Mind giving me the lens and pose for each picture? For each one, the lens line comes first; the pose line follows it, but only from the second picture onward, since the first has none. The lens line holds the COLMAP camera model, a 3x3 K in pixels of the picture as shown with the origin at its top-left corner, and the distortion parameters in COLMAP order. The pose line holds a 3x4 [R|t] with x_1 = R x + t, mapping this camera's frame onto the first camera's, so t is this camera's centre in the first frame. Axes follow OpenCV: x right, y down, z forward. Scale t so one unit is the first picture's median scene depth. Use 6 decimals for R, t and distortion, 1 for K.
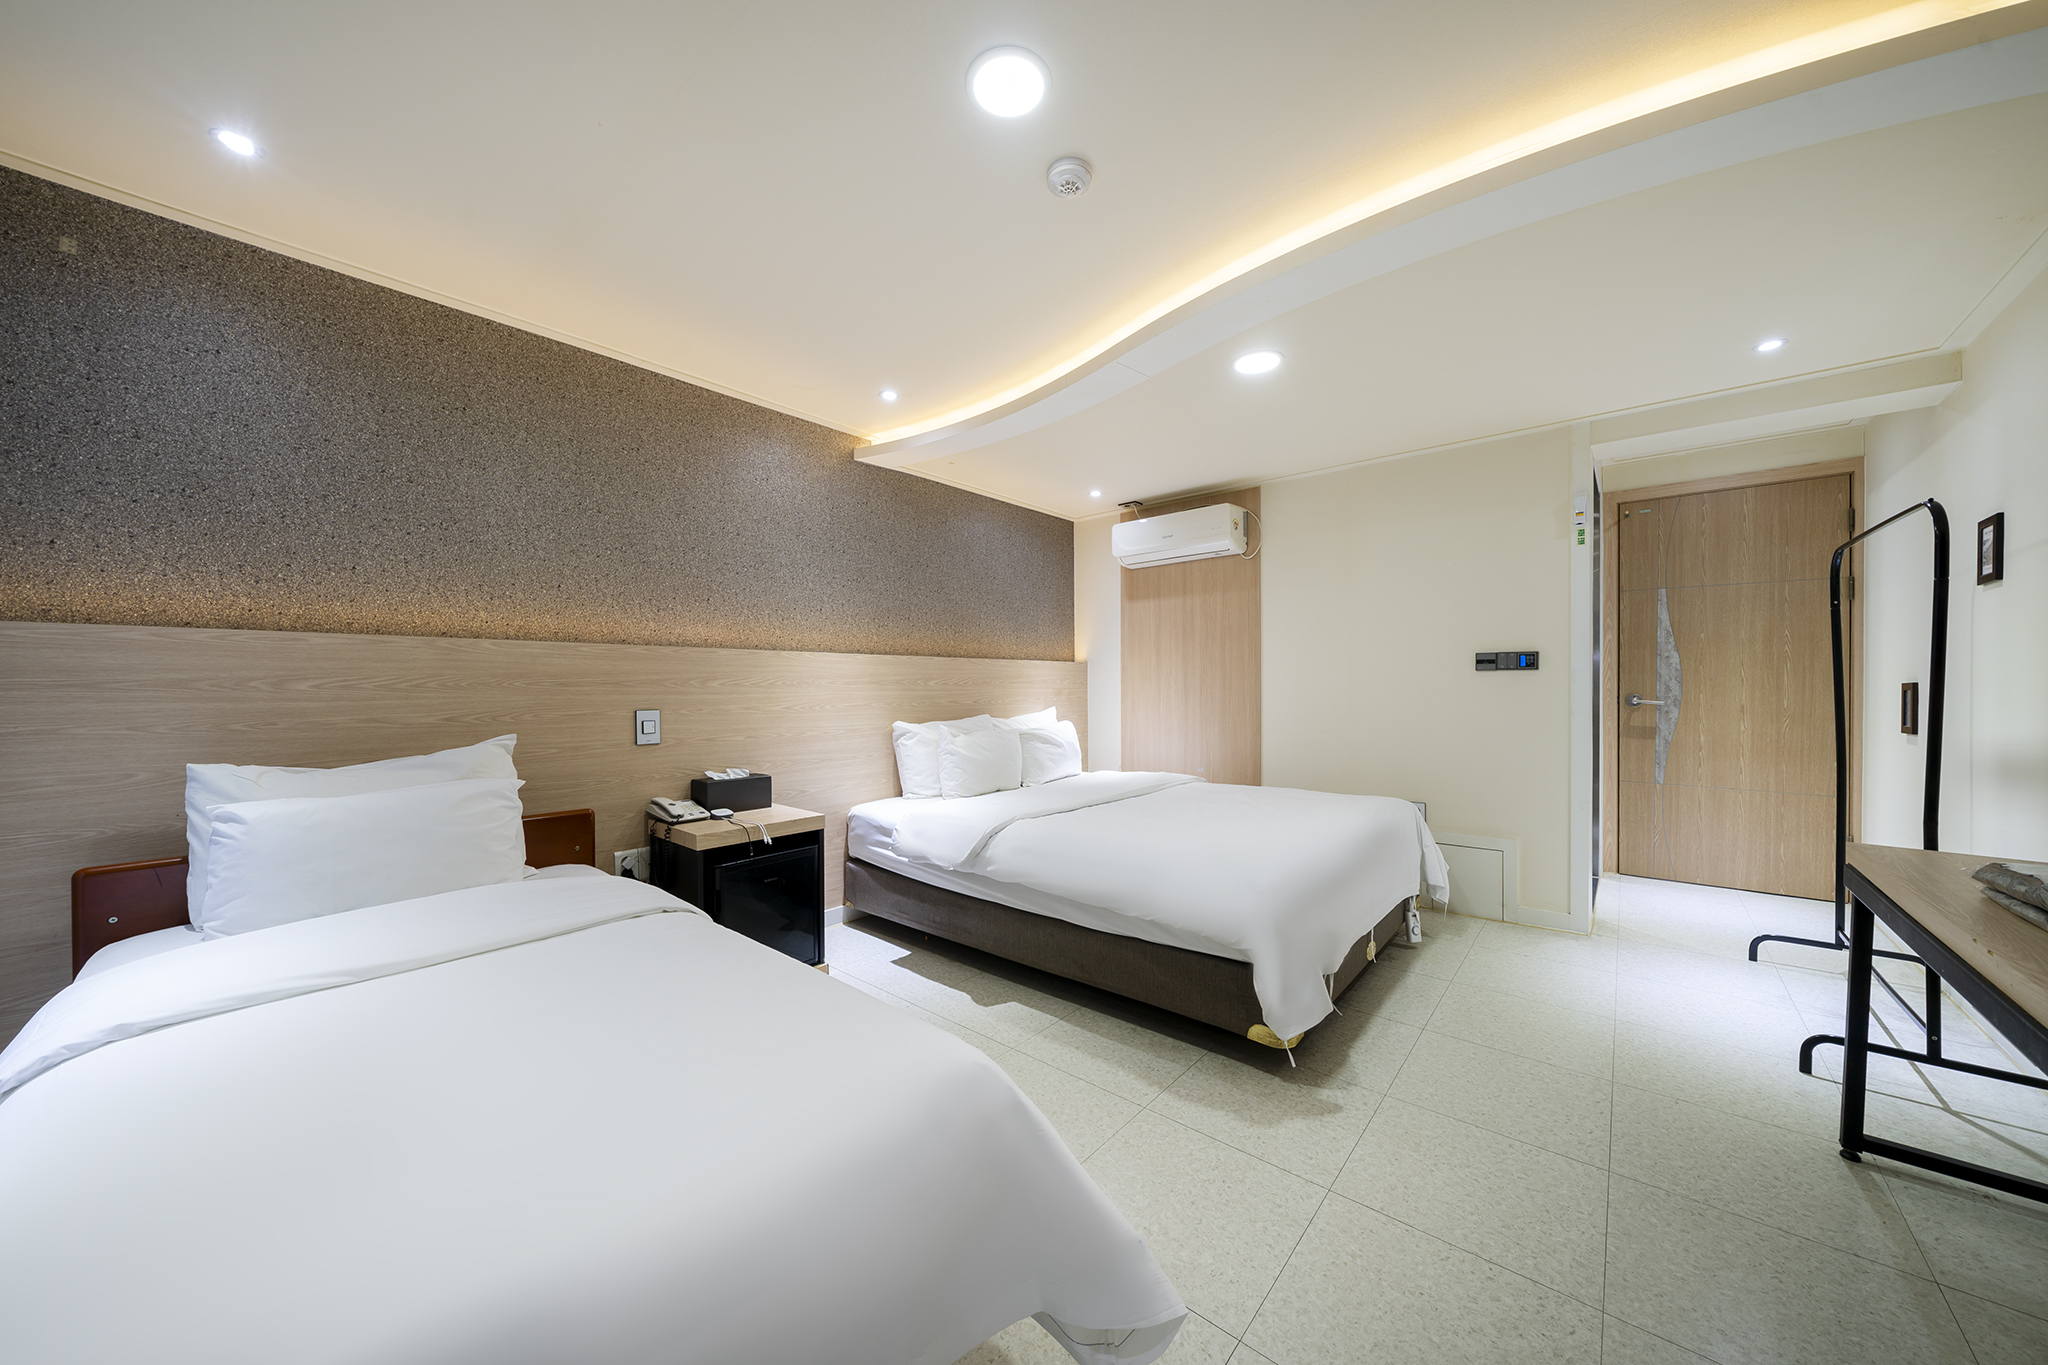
lens RADIAL K [[770.4, 0, 1103.9], [0, 770.4, 684.3], [0, 0, 1]] dist [-0.027492, 0.000180]
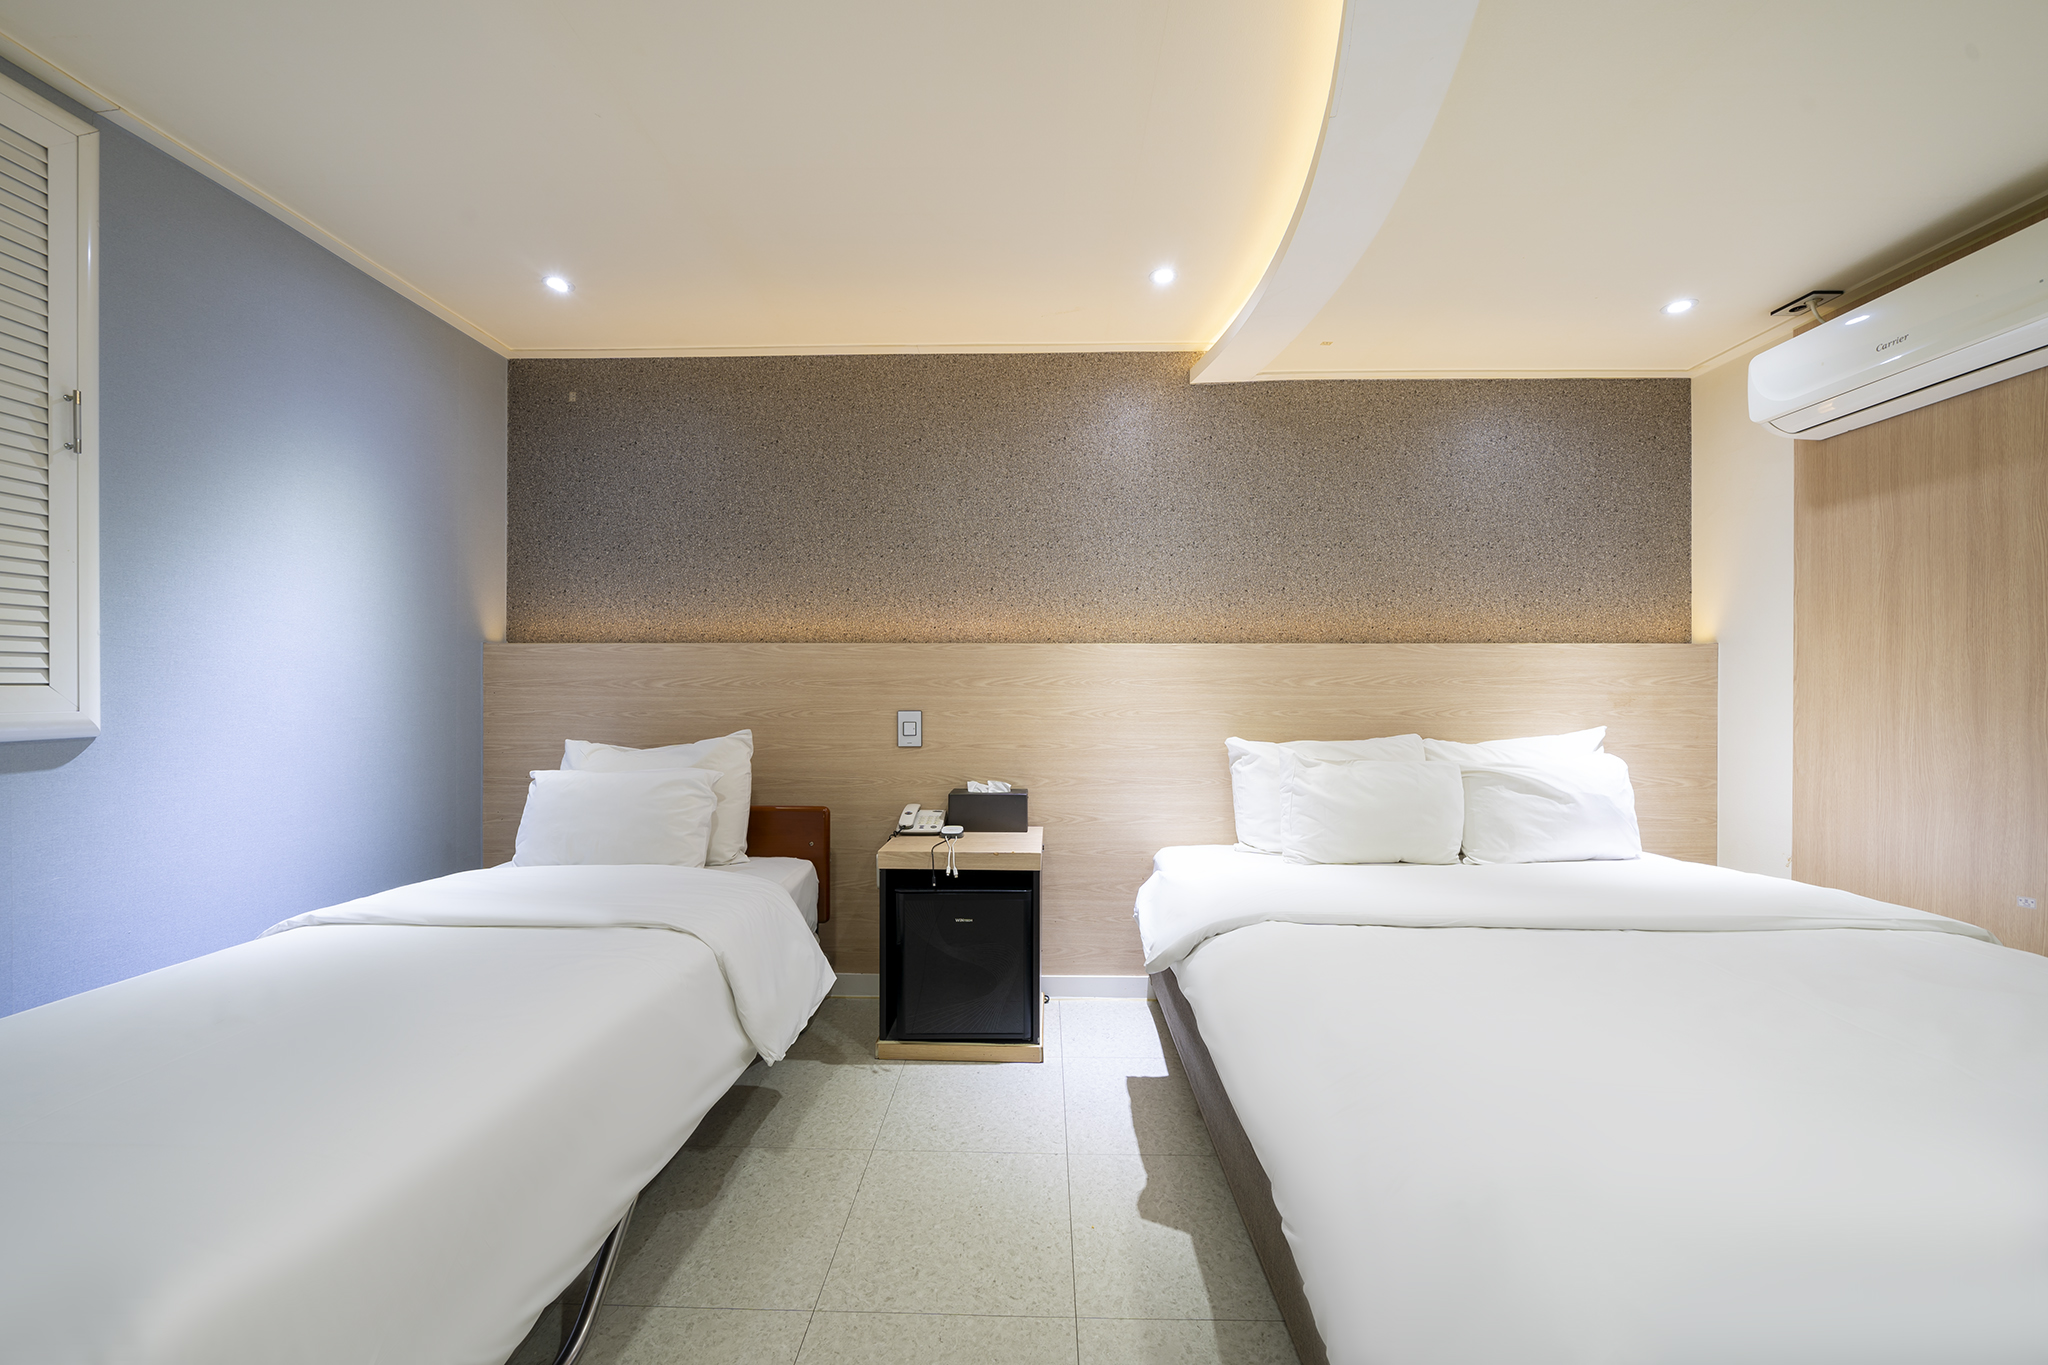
lens RADIAL K [[838.6, 0, 997.5], [0, 838.6, 682.7], [0, 0, 1]] dist [-0.019323, 0.000055]
pose [[0.524142, 0.001796, -0.851629, 0.271336], [-0.002313, 0.999997, 0.000685, -0.001905], [0.851628, 0.001611, 0.524145, 0.418525]]
